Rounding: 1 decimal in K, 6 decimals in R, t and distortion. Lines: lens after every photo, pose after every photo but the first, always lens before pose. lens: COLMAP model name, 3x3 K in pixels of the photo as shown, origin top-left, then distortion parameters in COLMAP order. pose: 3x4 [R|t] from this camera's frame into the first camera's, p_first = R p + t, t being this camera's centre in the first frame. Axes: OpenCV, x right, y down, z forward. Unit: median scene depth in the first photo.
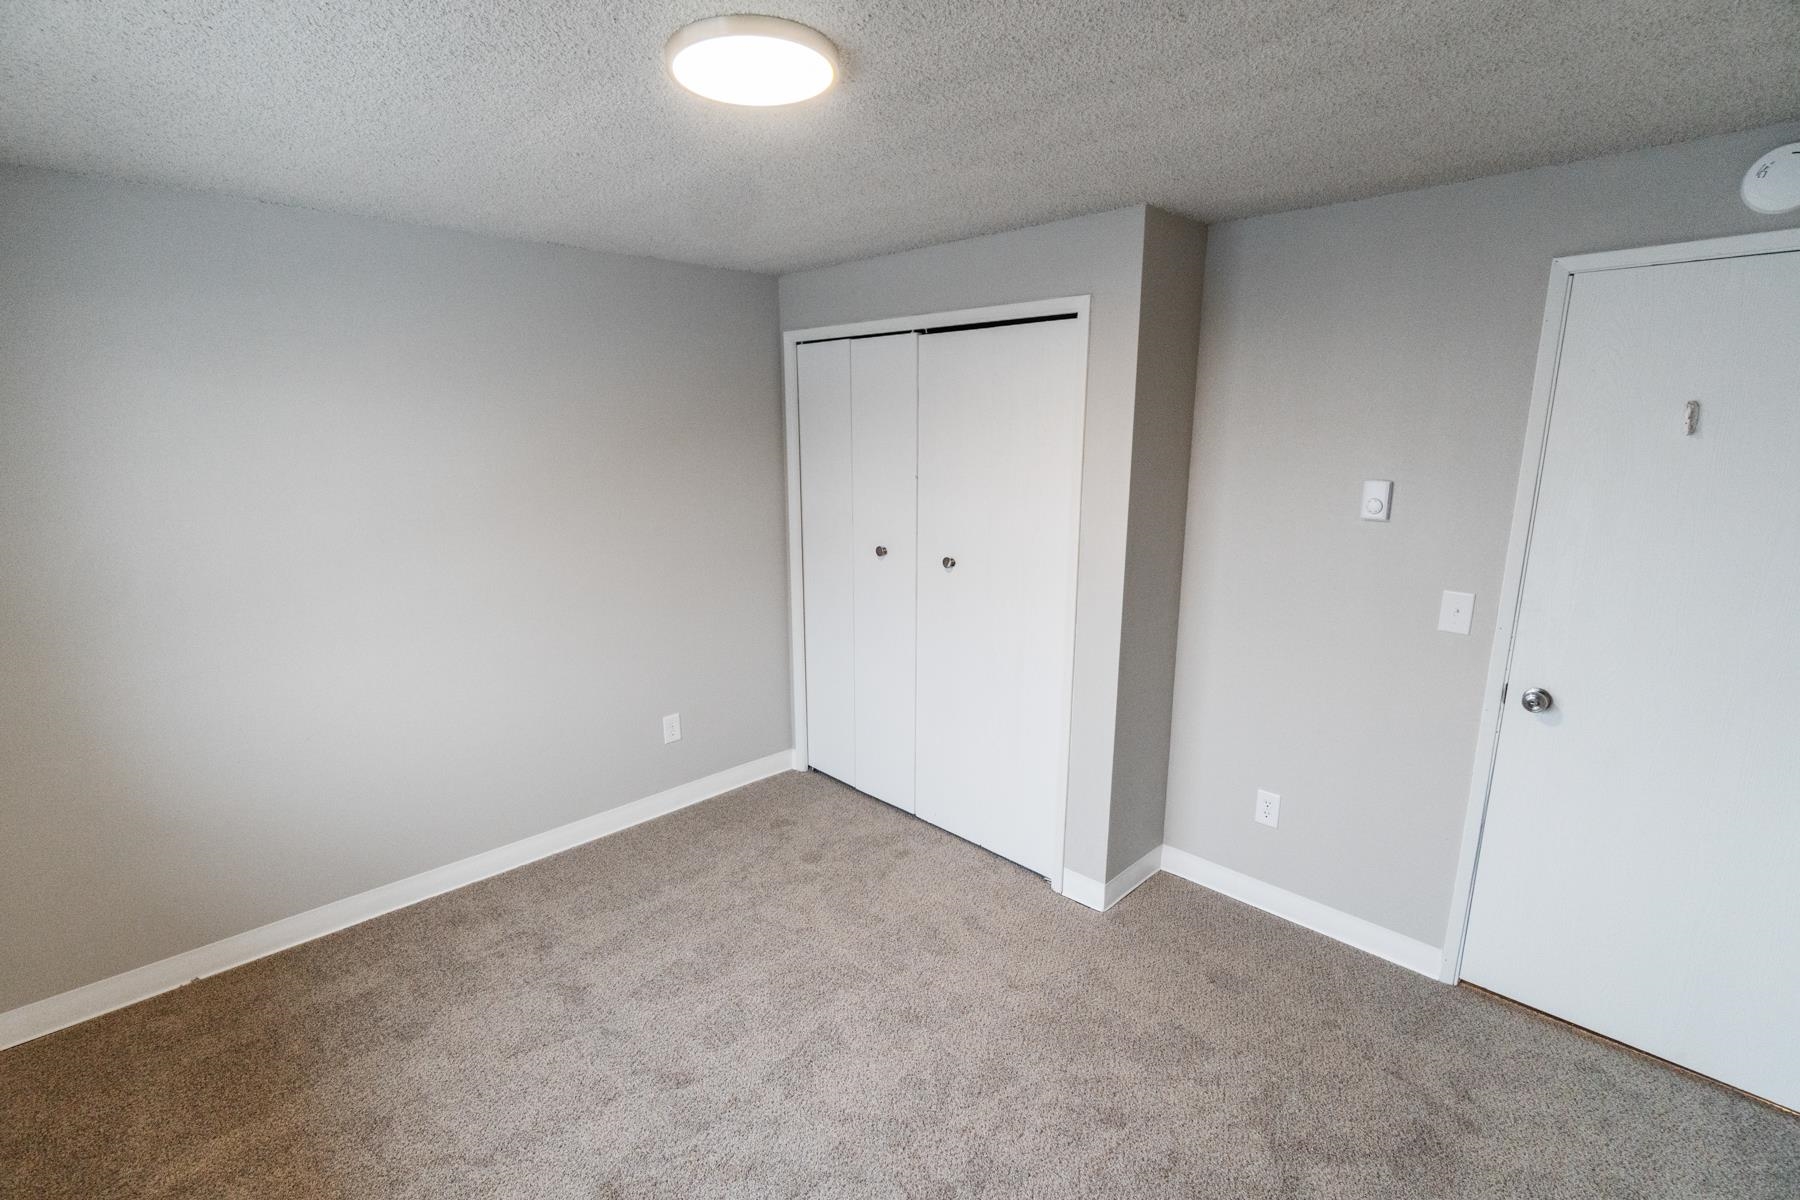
lens RADIAL K [[839.7, 0, 889.2], [0, 839.7, 603.8], [0, 0, 1]] dist [-0.010672, 0.002938]
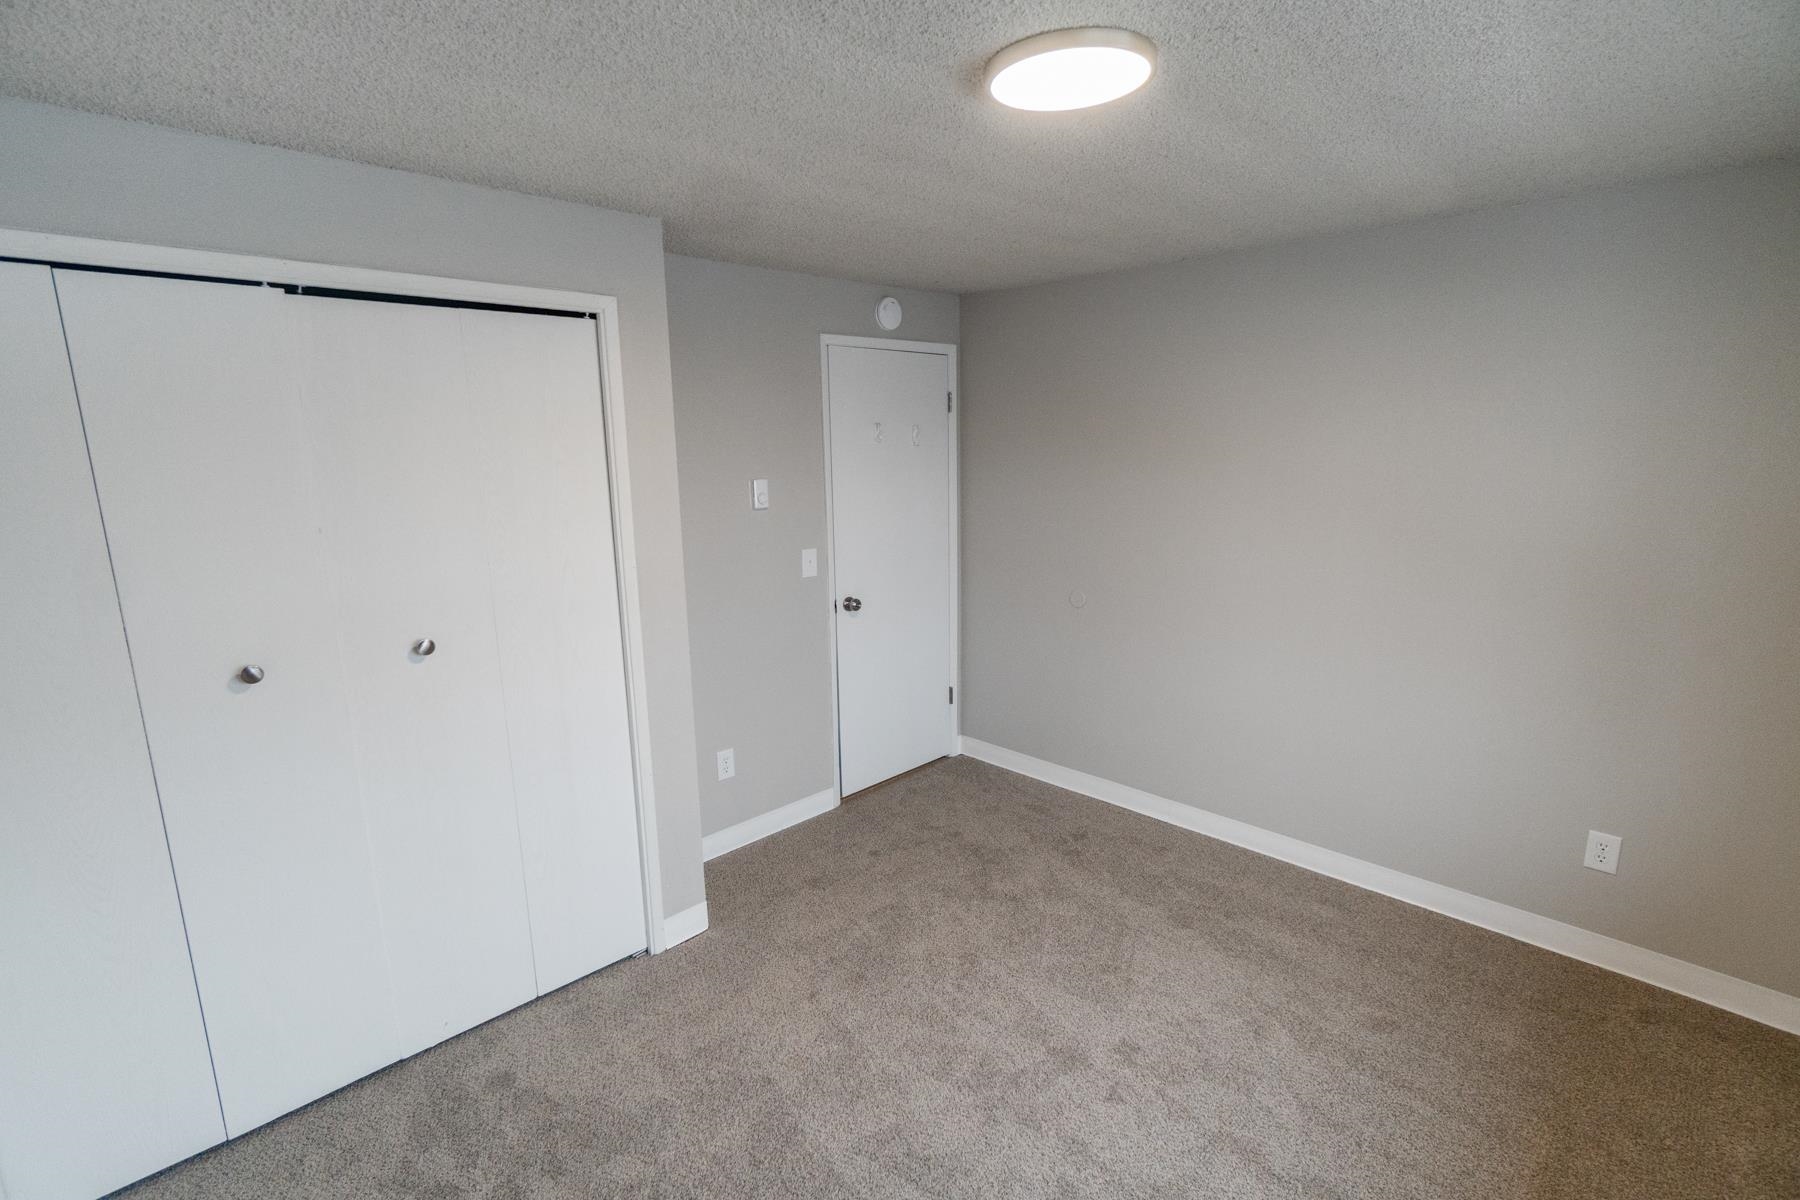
lens RADIAL K [[839.7, 0, 899.5], [0, 839.7, 603.6], [0, 0, 1]] dist [-0.010672, 0.002938]
pose [[-0.017580, -0.192581, 0.981124, -0.744606], [0.224871, 0.955374, 0.191556, -0.158757], [-0.974230, 0.223994, 0.026510, 0.767406]]
